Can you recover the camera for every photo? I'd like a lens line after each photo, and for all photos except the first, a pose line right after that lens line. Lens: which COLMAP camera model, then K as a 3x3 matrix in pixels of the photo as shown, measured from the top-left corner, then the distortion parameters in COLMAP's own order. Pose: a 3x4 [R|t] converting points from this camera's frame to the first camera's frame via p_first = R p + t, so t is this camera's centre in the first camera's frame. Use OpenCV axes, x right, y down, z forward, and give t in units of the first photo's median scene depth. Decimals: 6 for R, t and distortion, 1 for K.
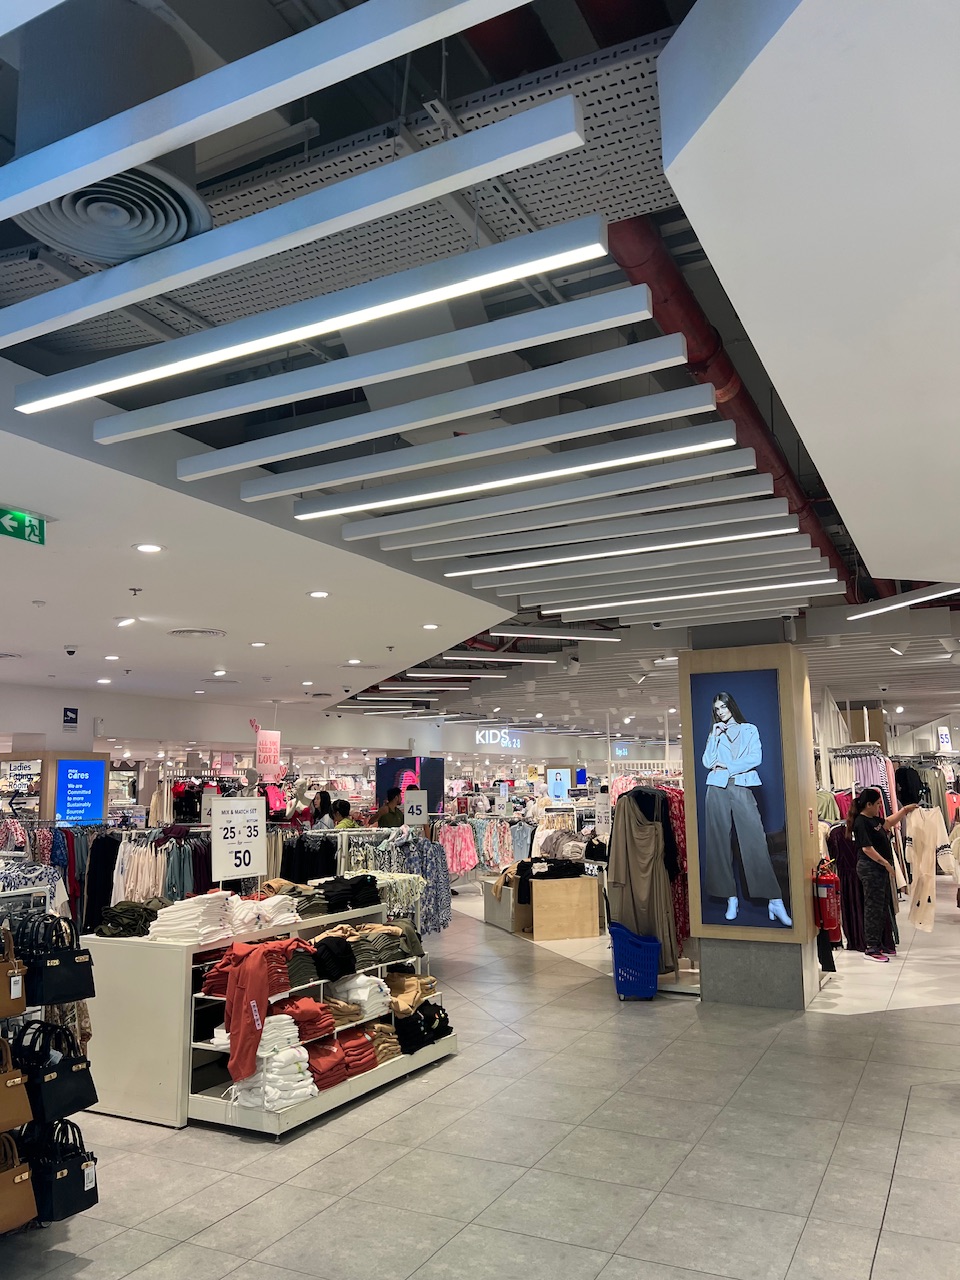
lens RADIAL K [[959.7, 0, 474.6], [0, 959.7, 641.2], [0, 0, 1]] dist [0.015038, -0.028191]
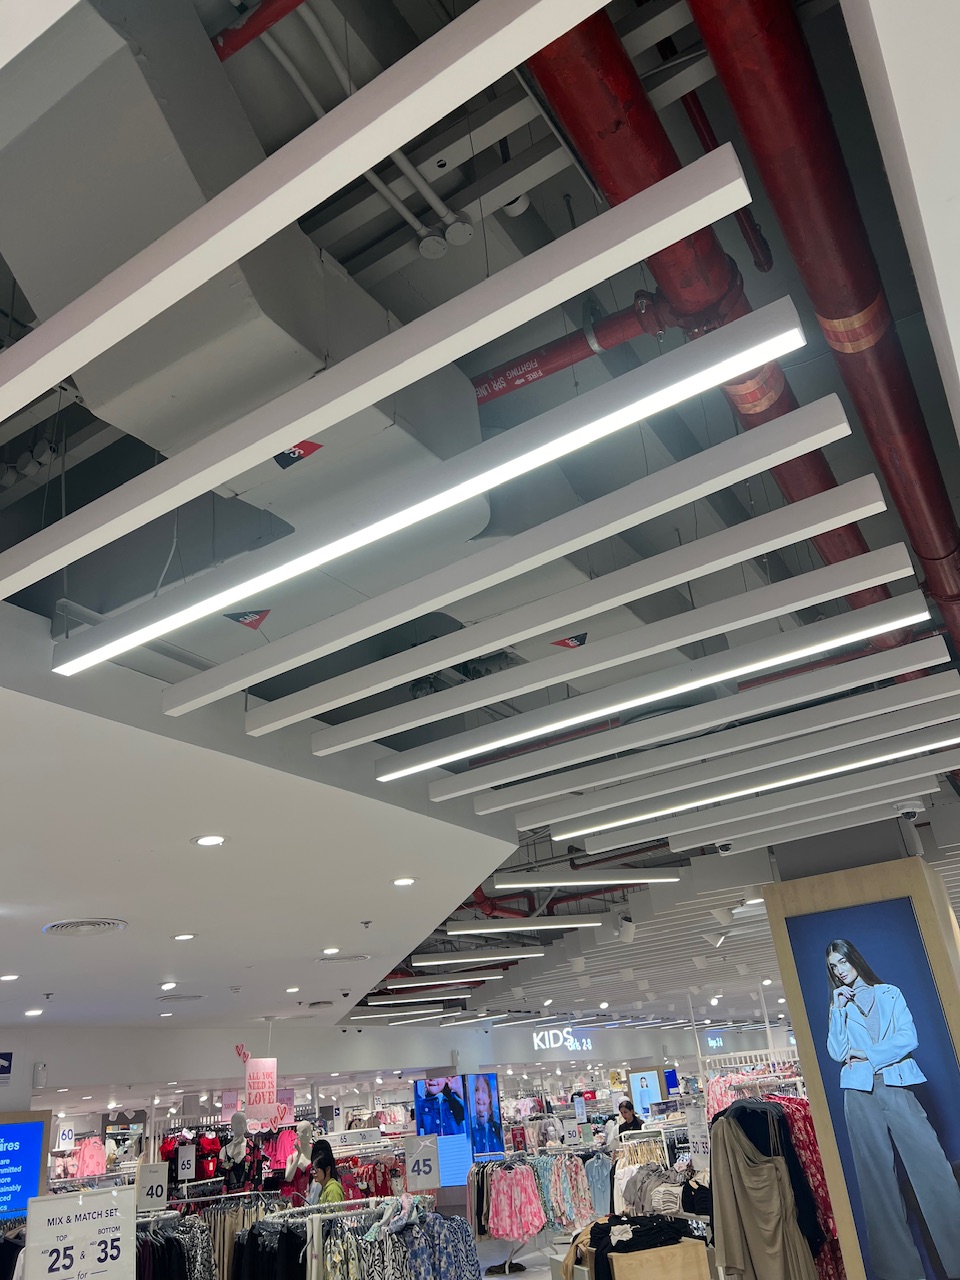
lens RADIAL K [[959.7, 0, 486.7], [0, 959.7, 630.1], [0, 0, 1]] dist [0.015038, -0.028191]
pose [[0.993741, -0.108657, -0.025939, 0.035139], [0.095791, 0.948306, -0.302556, 0.018912], [0.057472, 0.298178, 0.952778, 0.182082]]
